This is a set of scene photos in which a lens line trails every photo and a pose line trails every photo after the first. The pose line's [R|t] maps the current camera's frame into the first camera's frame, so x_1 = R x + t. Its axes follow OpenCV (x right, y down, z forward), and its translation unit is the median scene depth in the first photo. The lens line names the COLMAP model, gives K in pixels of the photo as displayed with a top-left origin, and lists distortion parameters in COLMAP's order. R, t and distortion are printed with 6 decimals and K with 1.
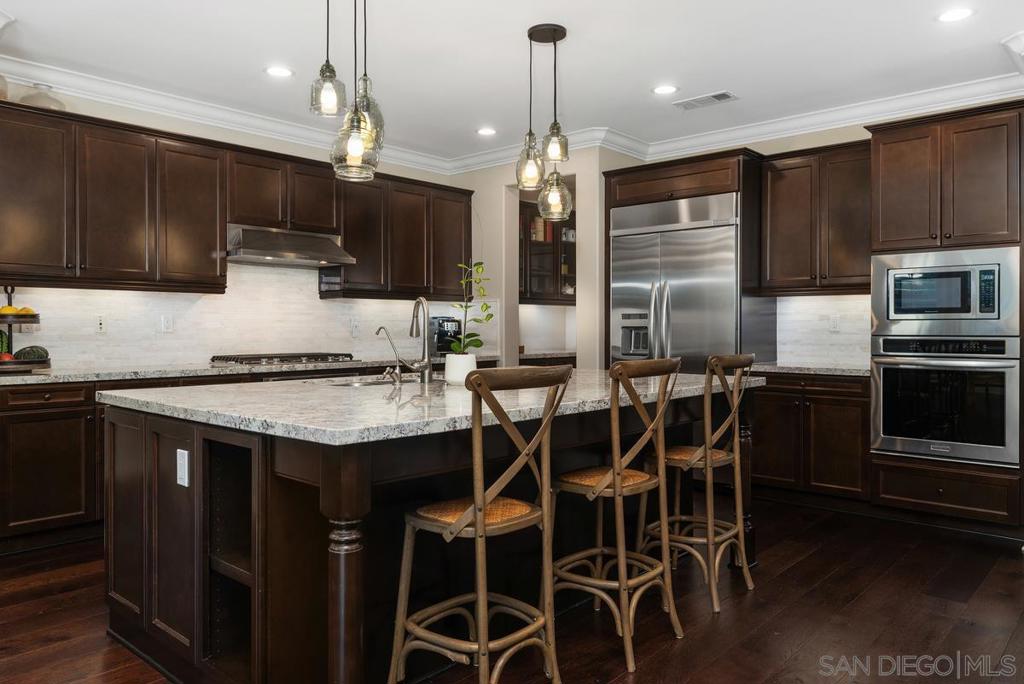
lens RADIAL K [[726.7, 0, 512.0], [0, 726.7, 330.6], [0, 0, 1]] dist [0.025518, -0.004719]
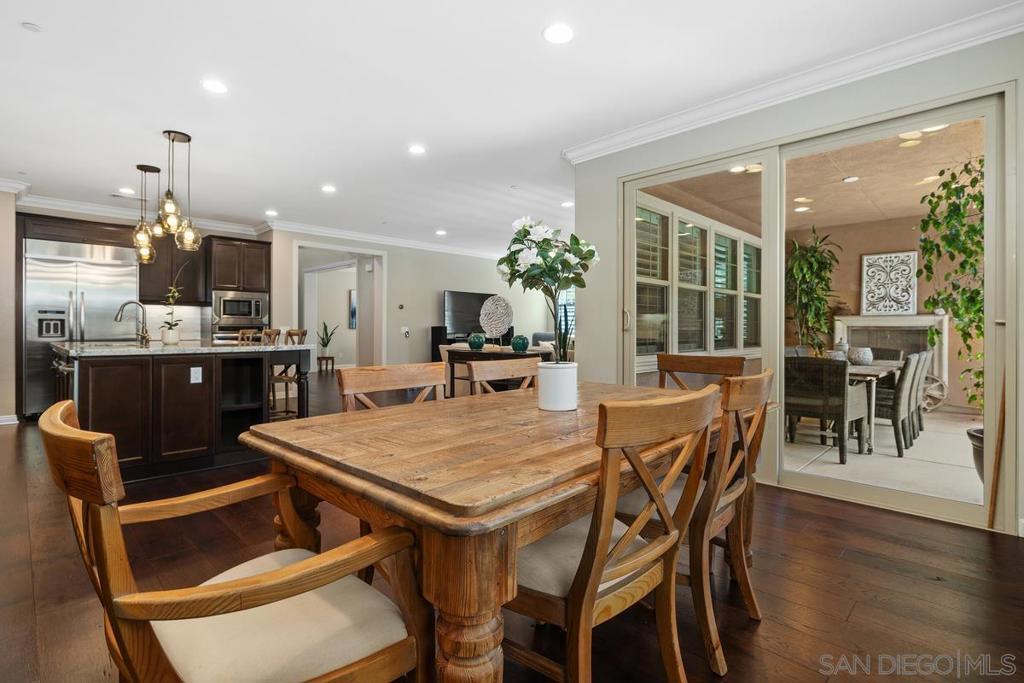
lens RADIAL K [[492.4, 0, 509.9], [0, 492.4, 331.6], [0, 0, 1]] dist [0.001528, 0.000564]
pose [[0.050479, -0.005829, 0.998708, -1.081948], [0.000257, 0.999983, 0.005824, 0.021319], [-0.998725, -0.000037, 0.050480, -0.044917]]
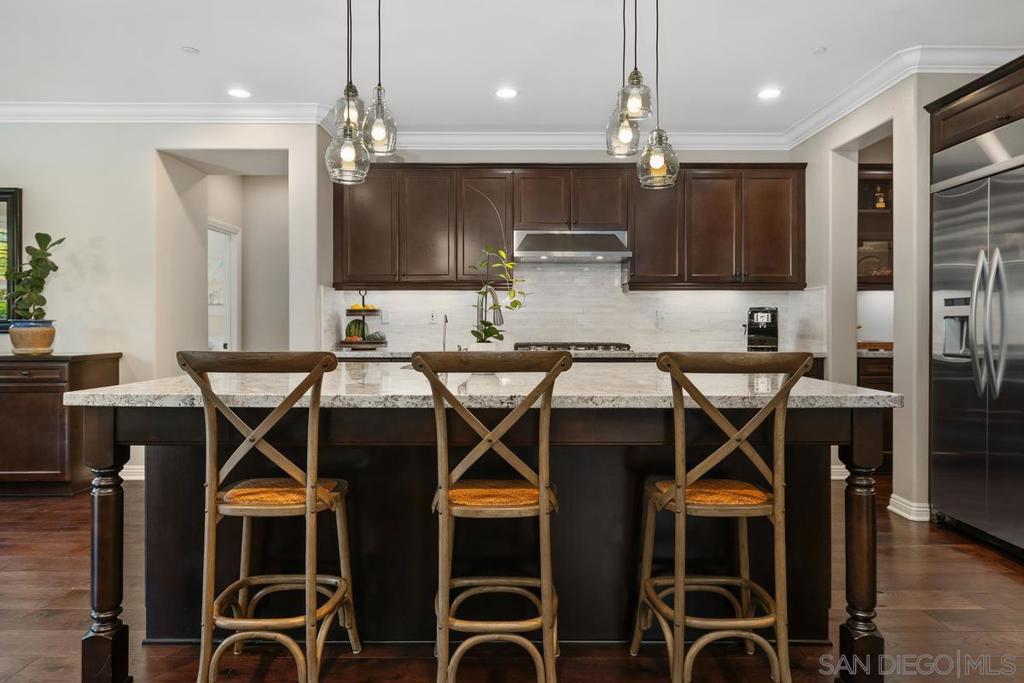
lens RADIAL K [[644.0, 0, 512.5], [0, 644.0, 326.6], [0, 0, 1]] dist [0.001225, -0.000309]
pose [[0.667006, 0.005142, -0.745034, 0.445156], [-0.005078, 0.999984, 0.002356, 0.006912], [0.745035, 0.002212, 0.667022, 0.341412]]
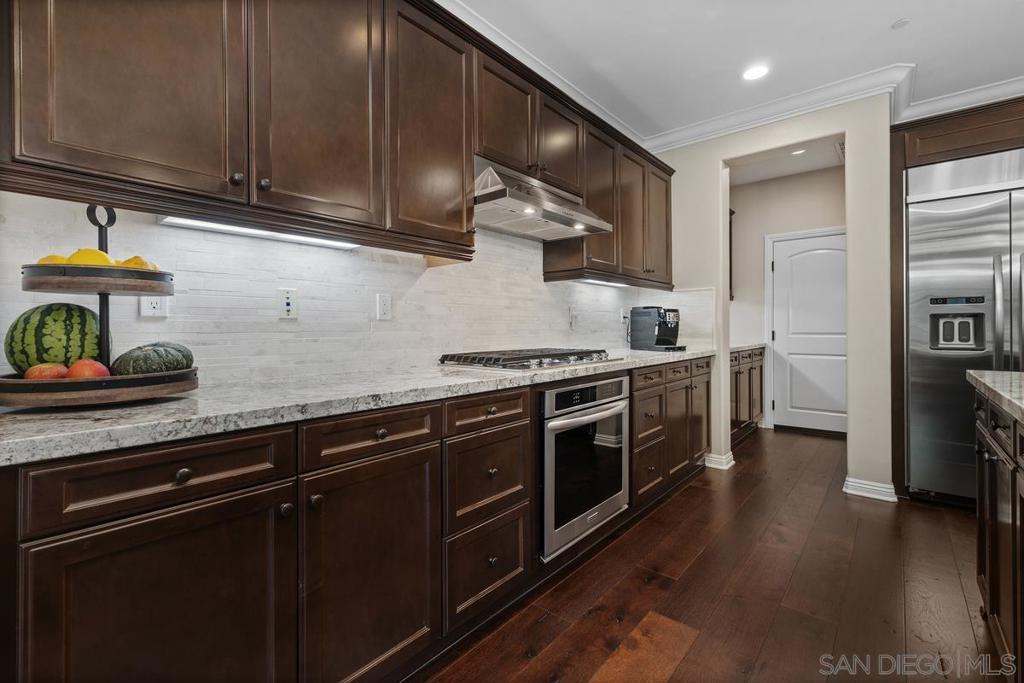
lens RADIAL K [[446.9, 0, 517.2], [0, 446.9, 328.9], [0, 0, 1]] dist [0.003412, 0.000212]
pose [[0.999644, -0.005041, 0.026215, -0.414019], [0.005136, 0.999980, -0.003557, 0.014060], [-0.026196, 0.003690, 0.999650, 0.678692]]
